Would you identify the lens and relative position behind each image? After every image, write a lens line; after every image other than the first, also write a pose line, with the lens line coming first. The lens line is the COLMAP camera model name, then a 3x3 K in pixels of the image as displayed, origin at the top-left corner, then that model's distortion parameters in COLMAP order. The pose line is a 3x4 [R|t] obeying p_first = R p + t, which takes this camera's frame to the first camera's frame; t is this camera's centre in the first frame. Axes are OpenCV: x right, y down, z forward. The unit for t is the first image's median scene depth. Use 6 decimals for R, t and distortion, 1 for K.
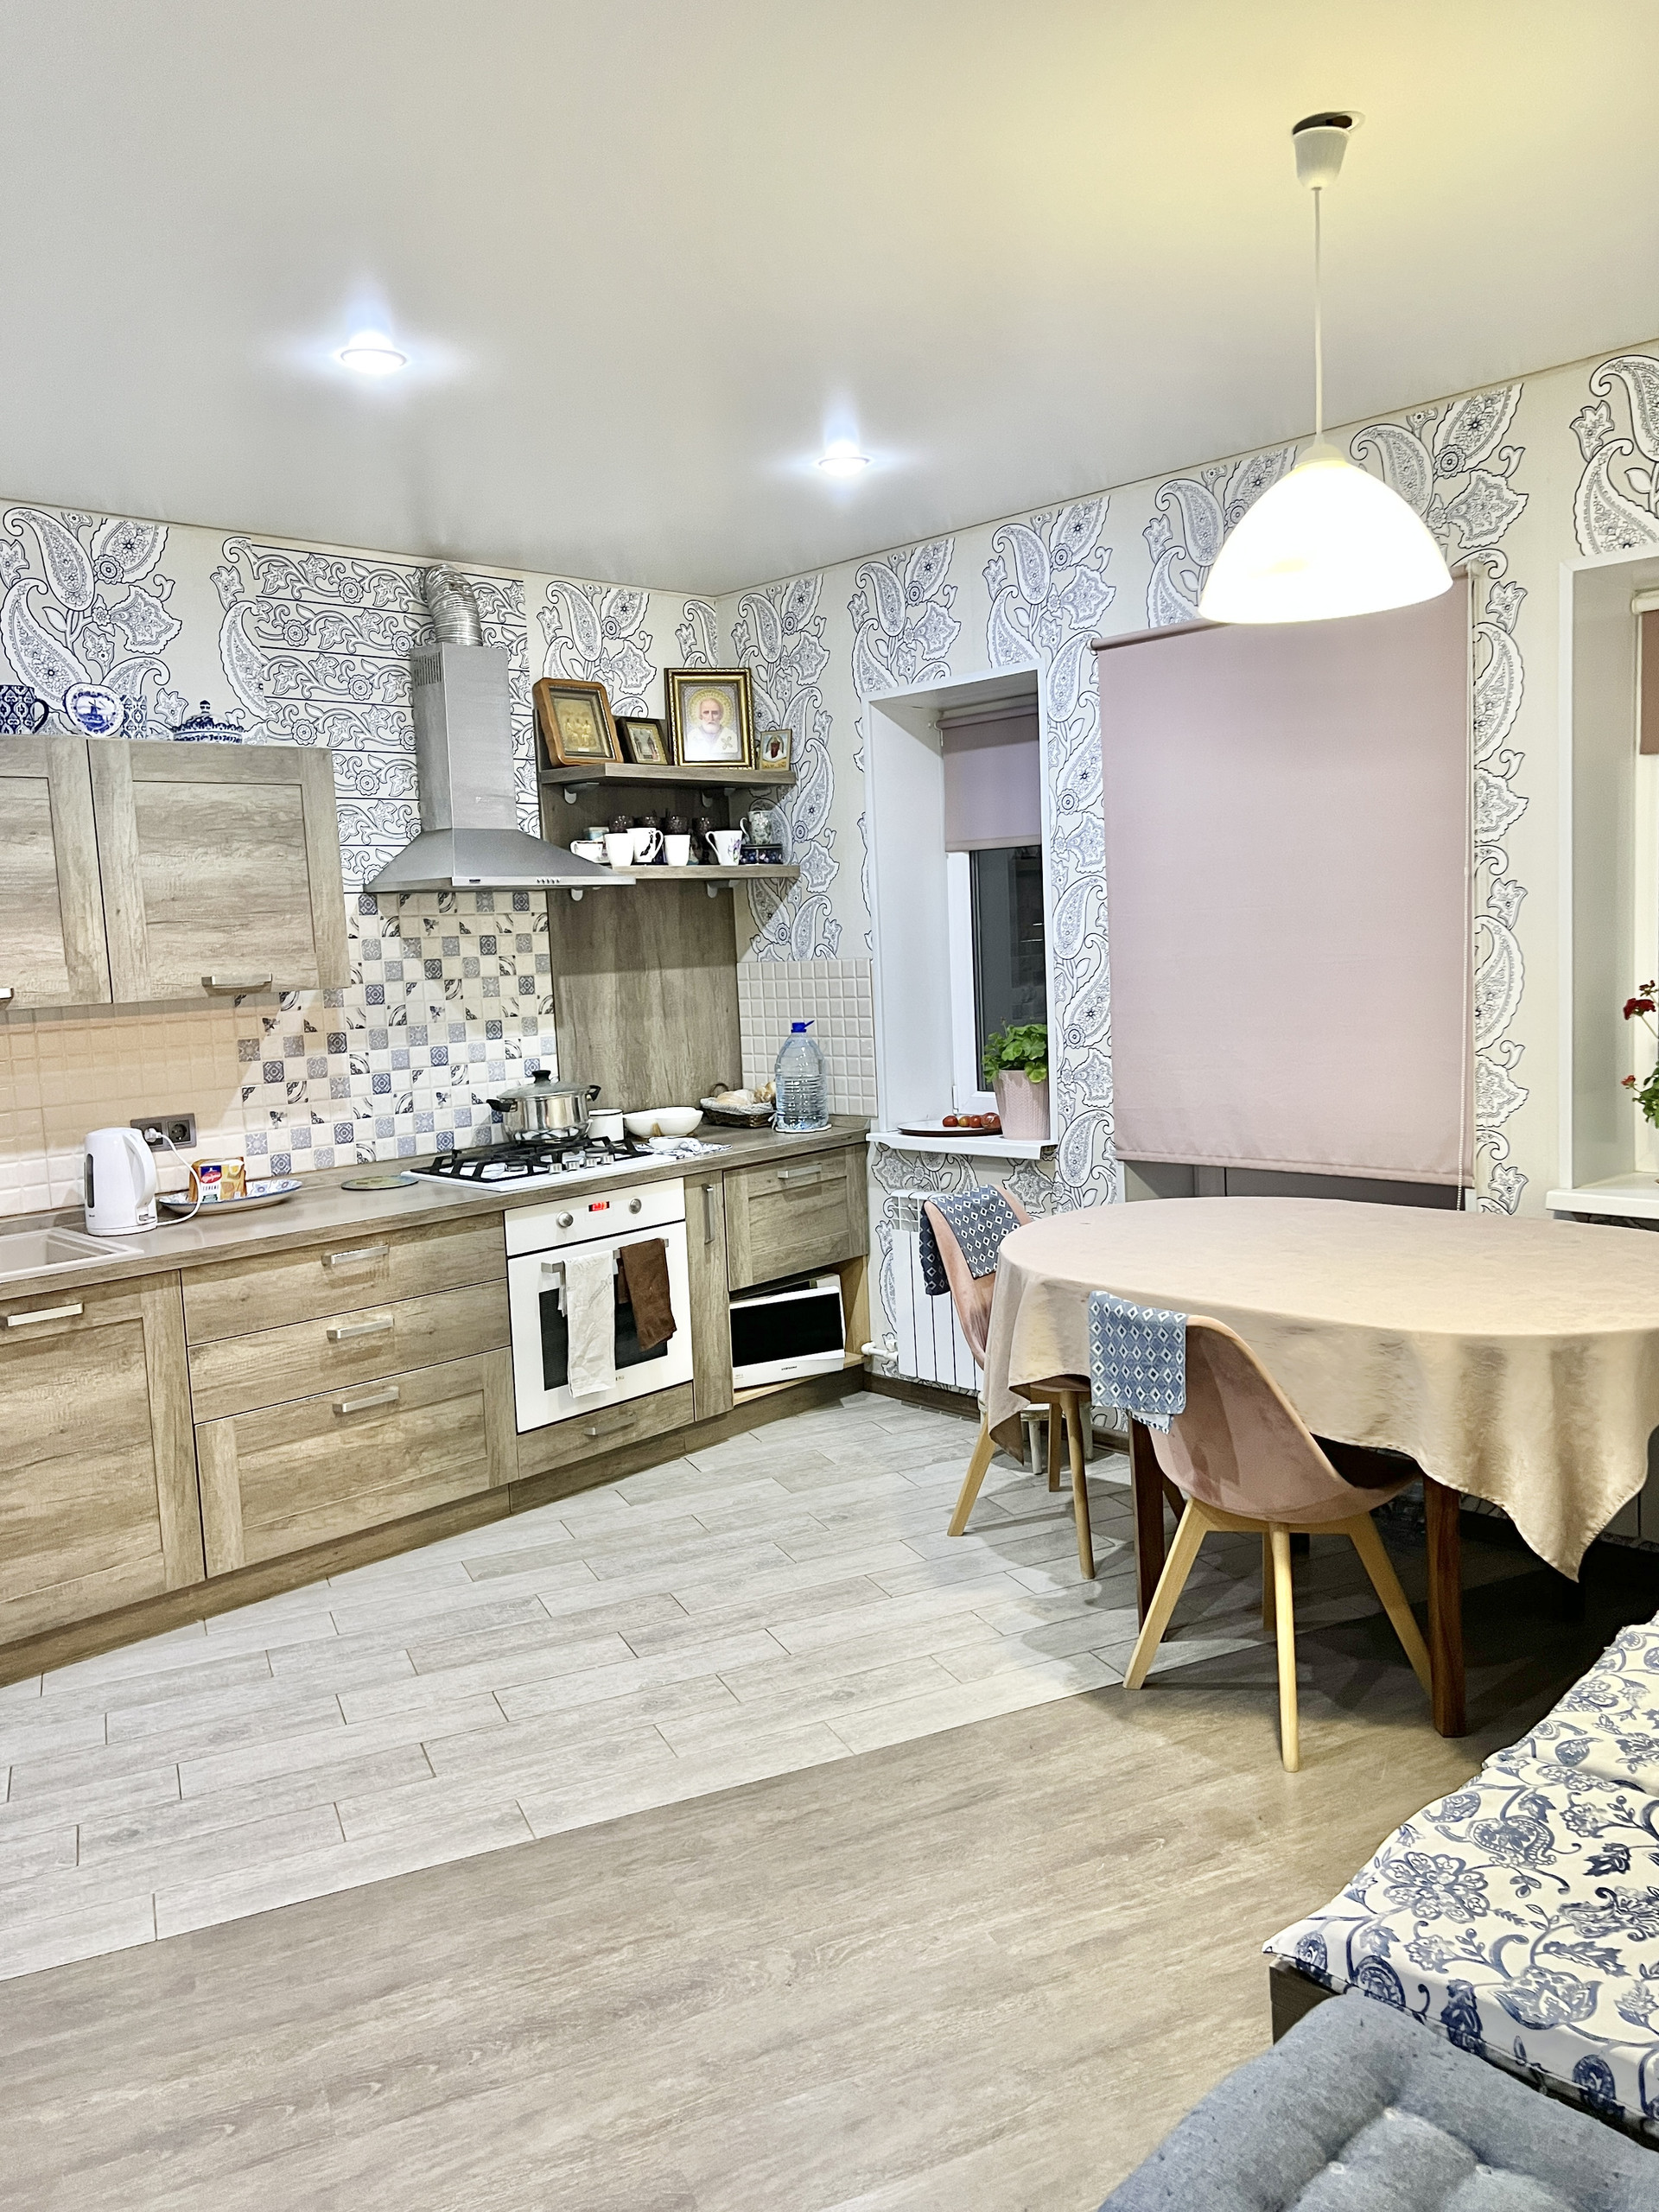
lens RADIAL K [[1632.1, 0, 827.3], [0, 1632.1, 1105.3], [0, 0, 1]] dist [0.056323, -0.066275]
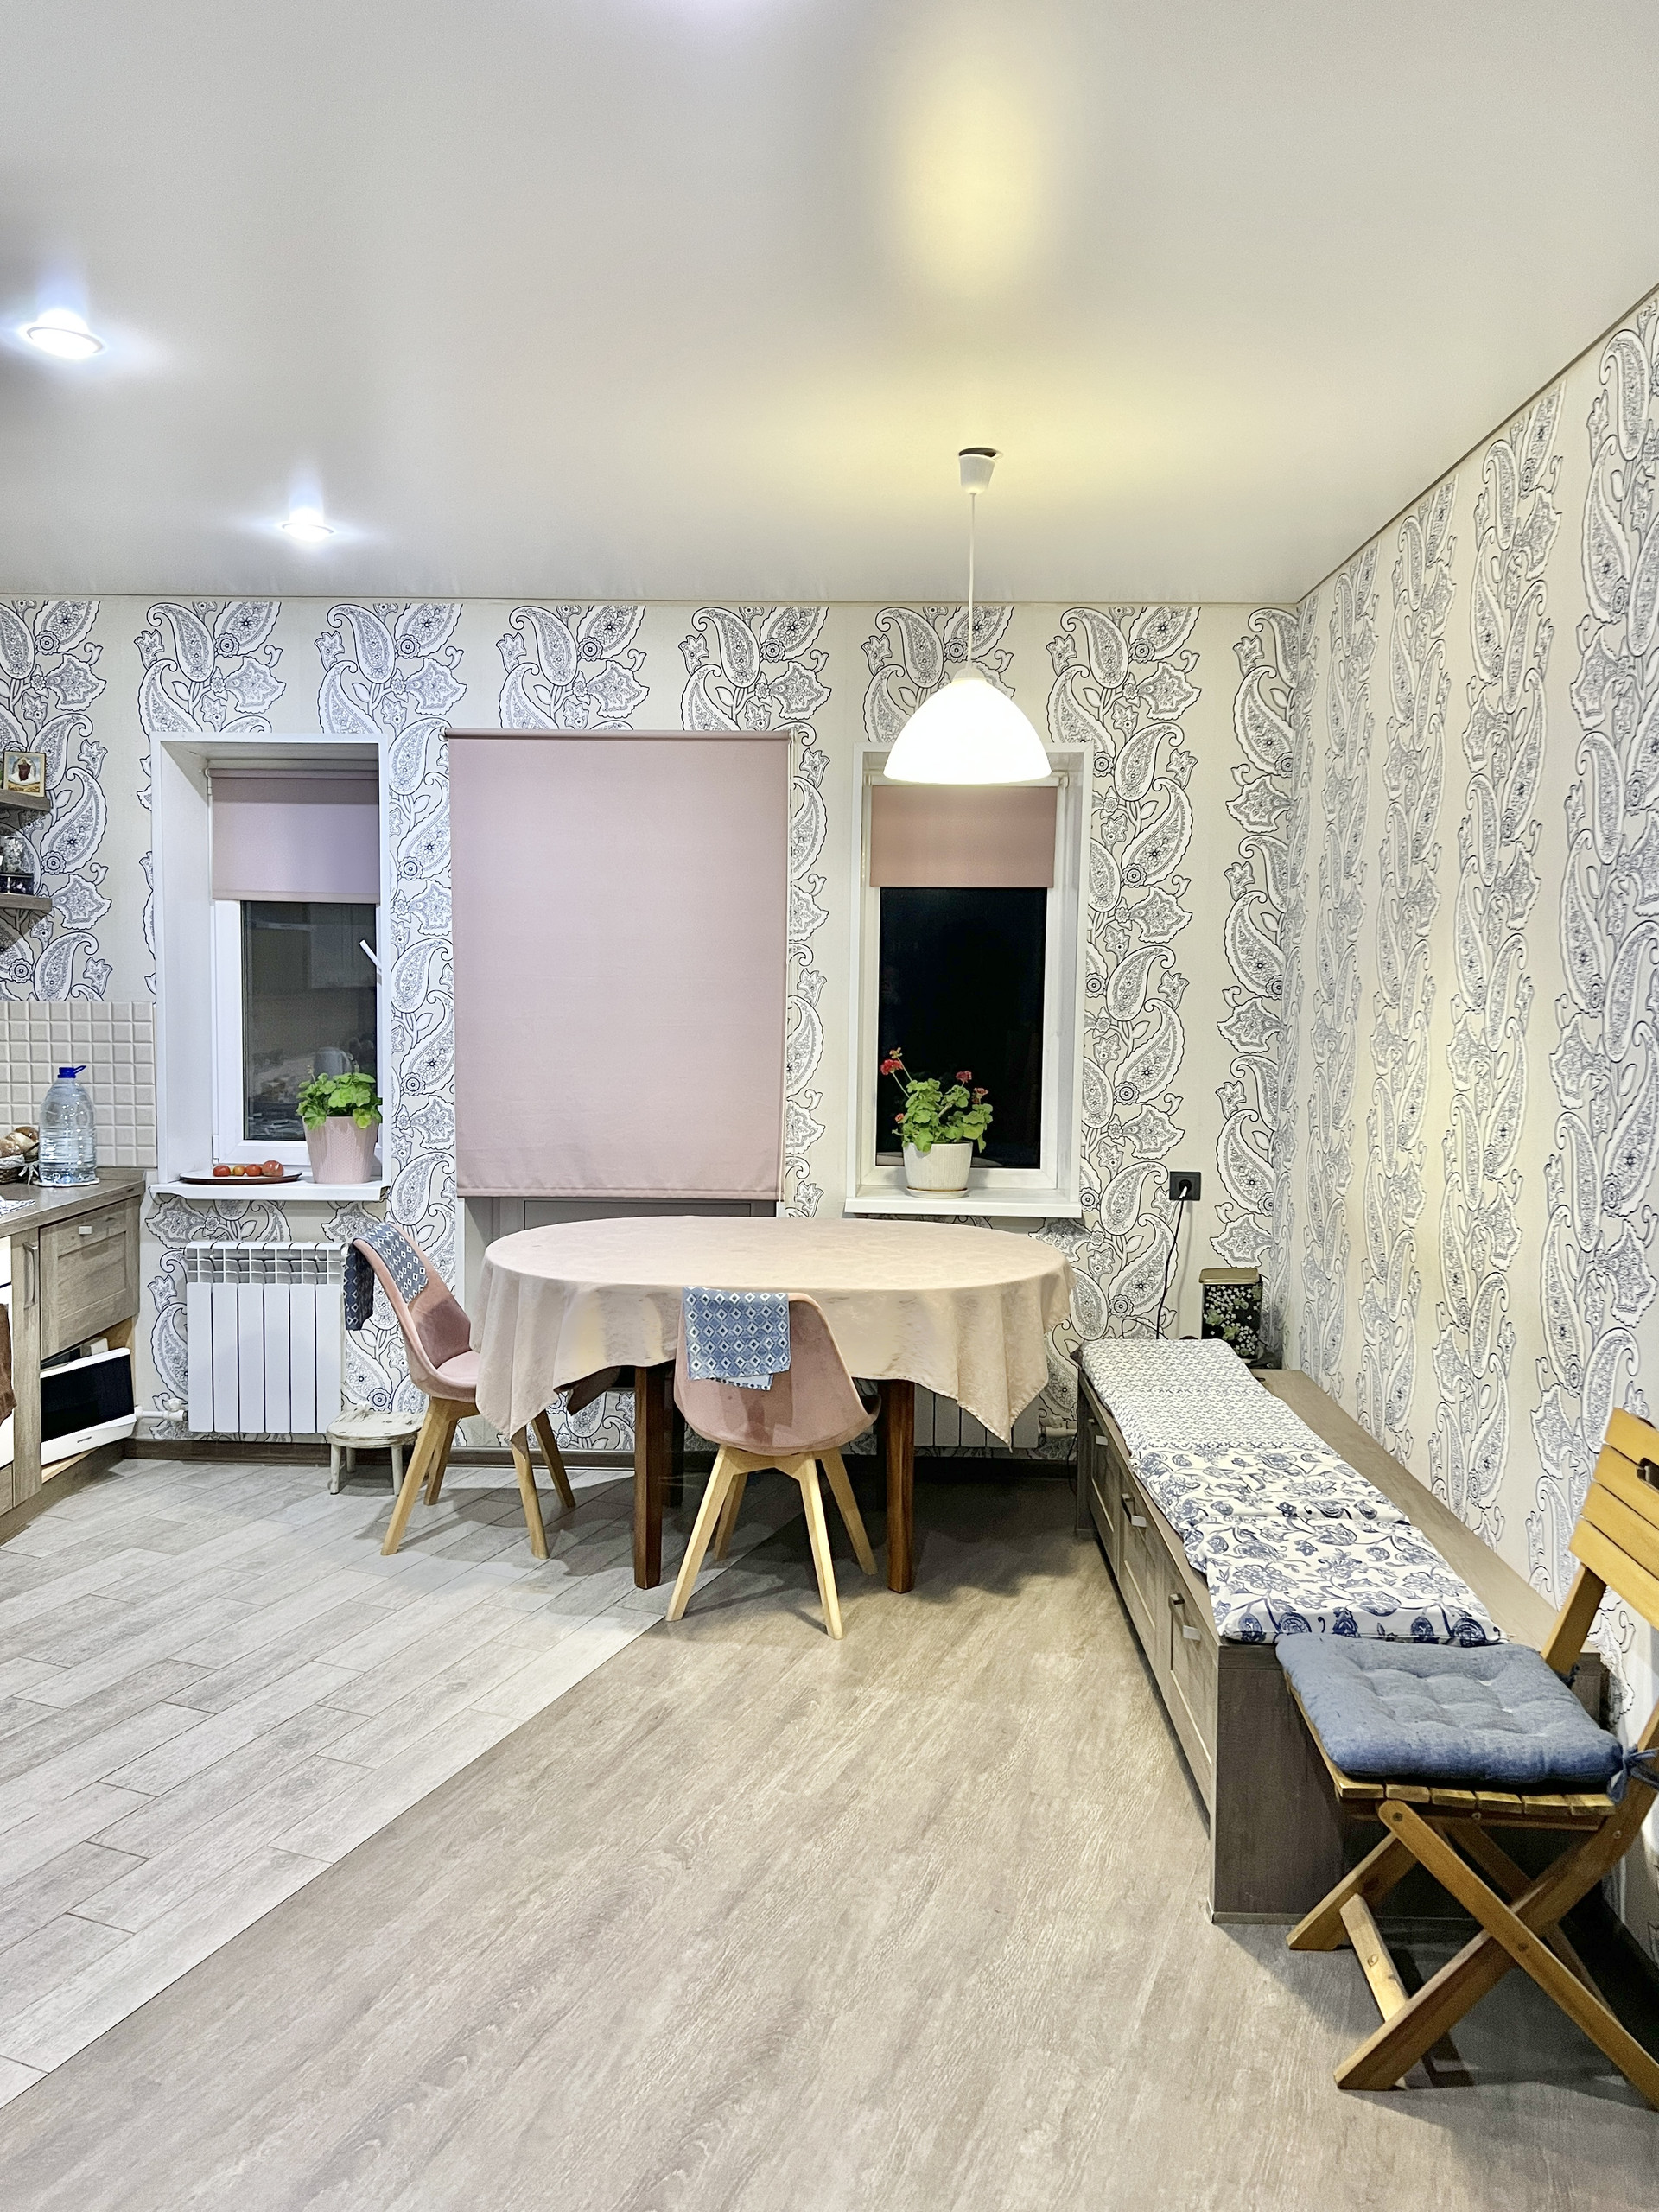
lens RADIAL K [[1632.1, 0, 812.6], [0, 1632.1, 1109.3], [0, 0, 1]] dist [0.056323, -0.066275]
pose [[0.729564, 0.002053, 0.683910, -0.418392], [0.025547, 0.999216, -0.030252, 0.014667], [-0.683436, 0.039543, 0.728939, 0.031063]]
